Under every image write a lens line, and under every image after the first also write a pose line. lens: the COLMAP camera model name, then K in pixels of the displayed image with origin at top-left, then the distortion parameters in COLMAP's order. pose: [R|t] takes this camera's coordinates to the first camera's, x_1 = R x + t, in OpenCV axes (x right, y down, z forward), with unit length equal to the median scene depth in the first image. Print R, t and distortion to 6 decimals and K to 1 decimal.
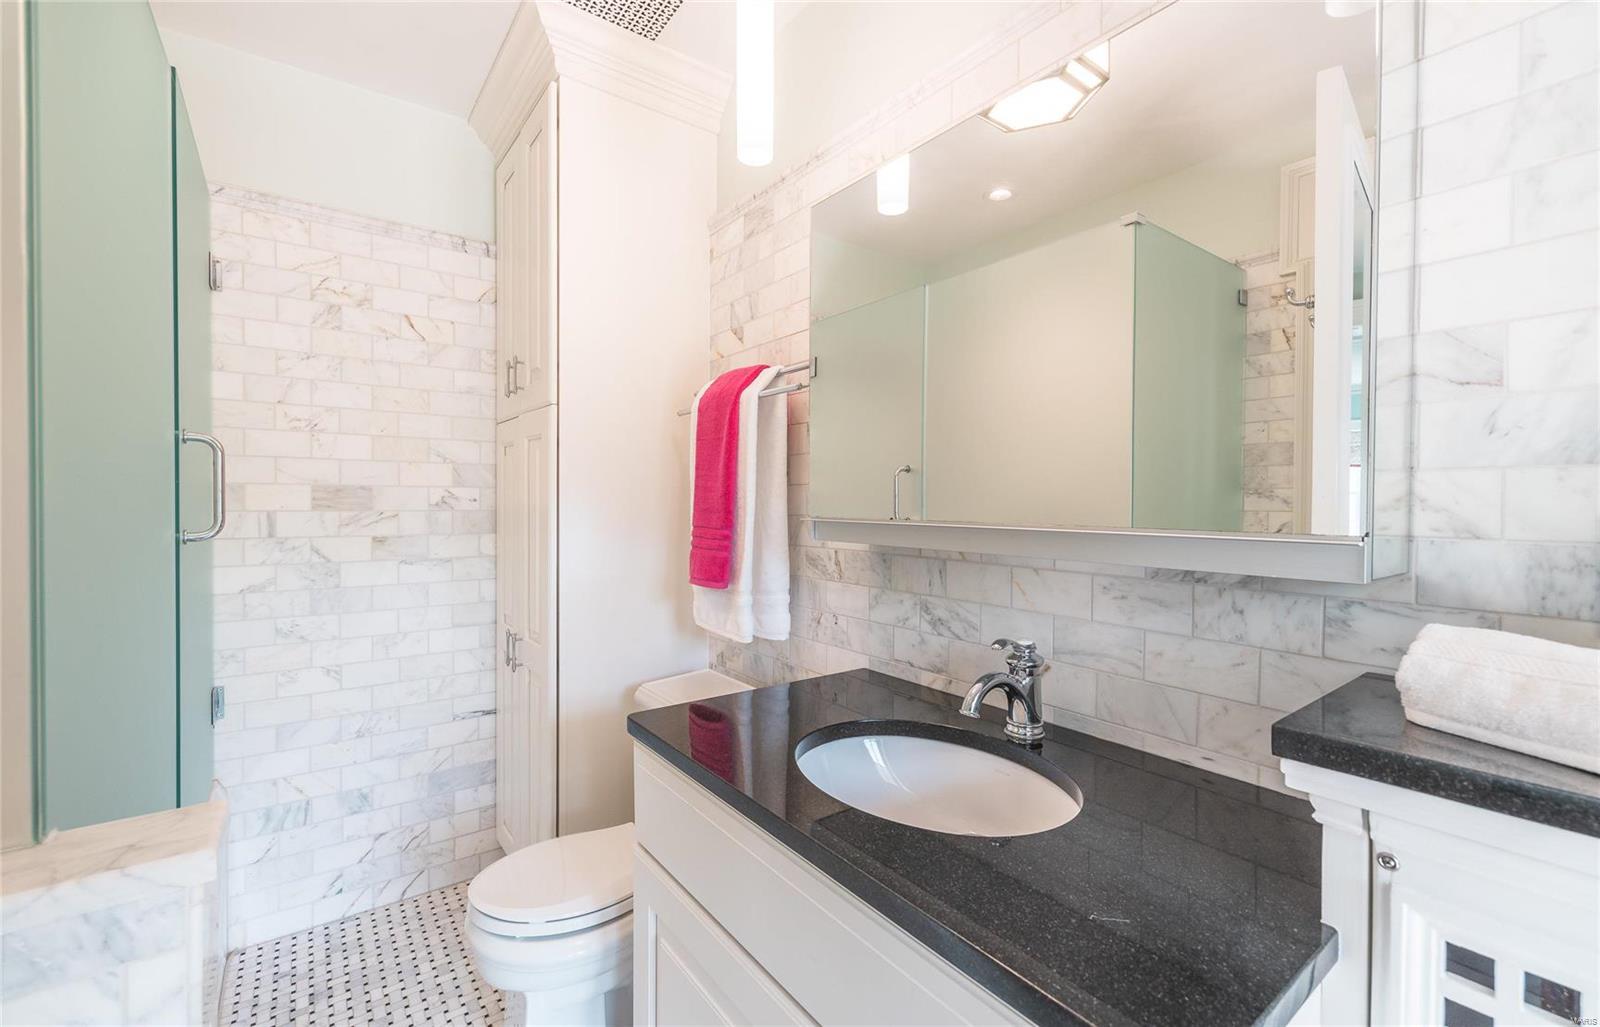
lens RADIAL K [[681.1, 0, 801.7], [0, 681.1, 503.7], [0, 0, 1]] dist [-0.001248, -0.000146]
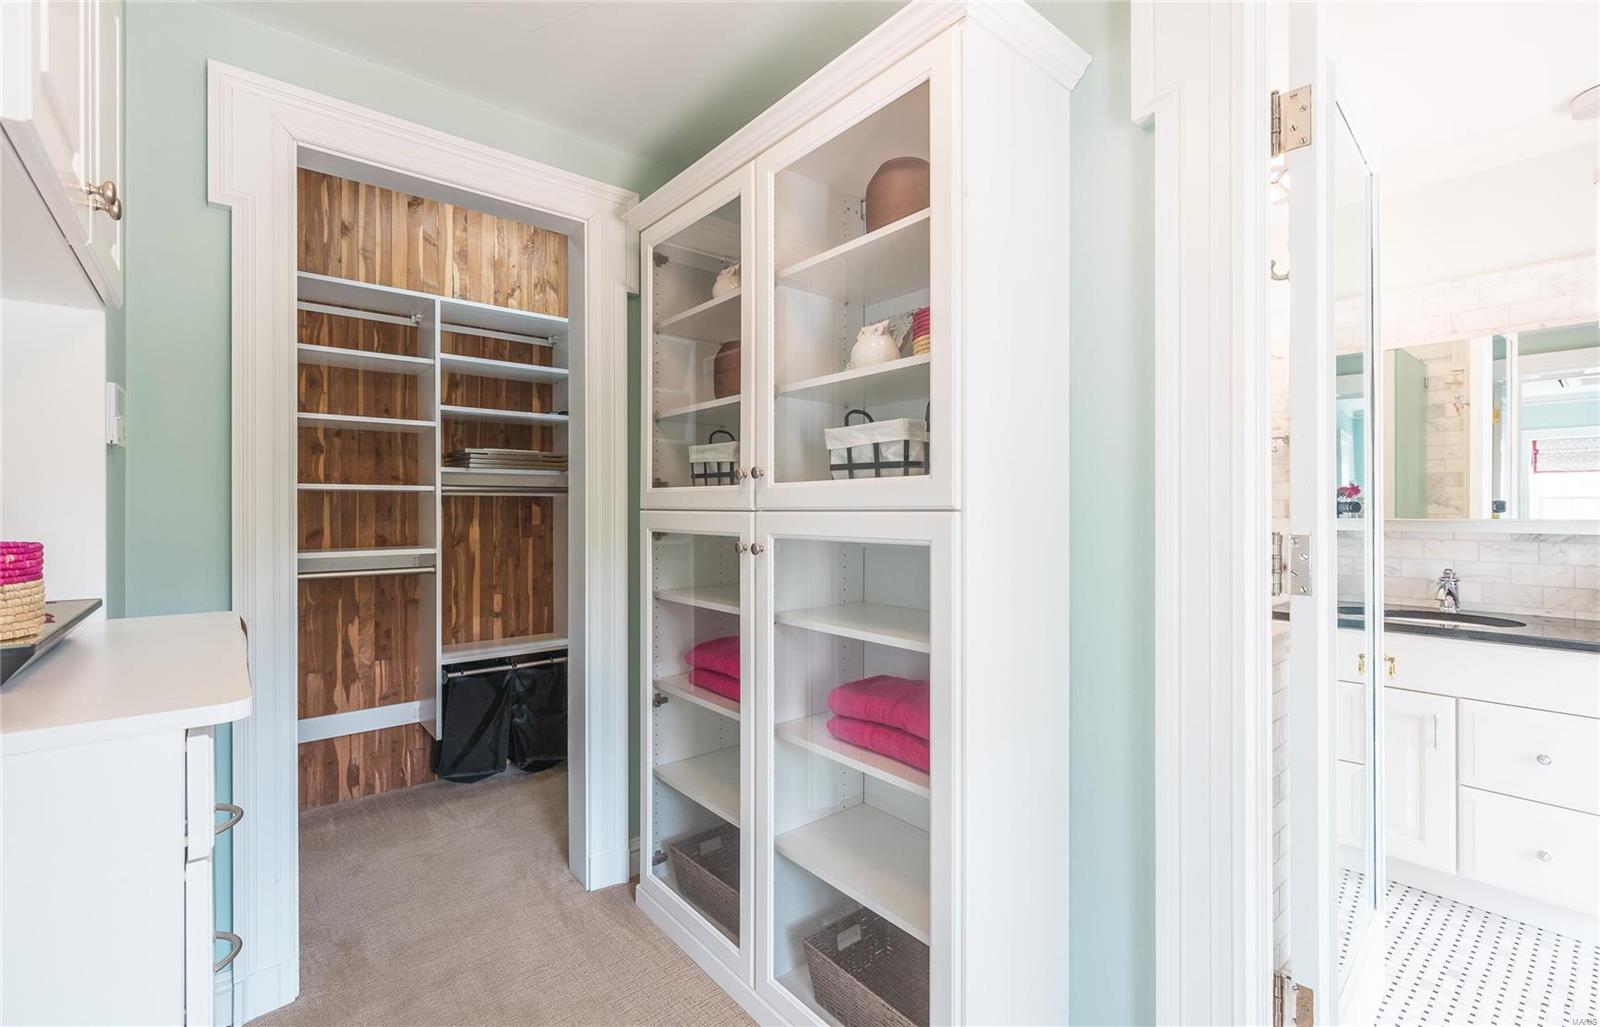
lens RADIAL K [[681.1, 0, 798.8], [0, 681.1, 515.6], [0, 0, 1]] dist [-0.001248, -0.000146]
pose [[0.999138, -0.010714, 0.040117, -0.934966], [0.010724, 0.999942, -0.000036, -0.002330], [-0.040115, 0.000466, 0.999195, -0.572337]]
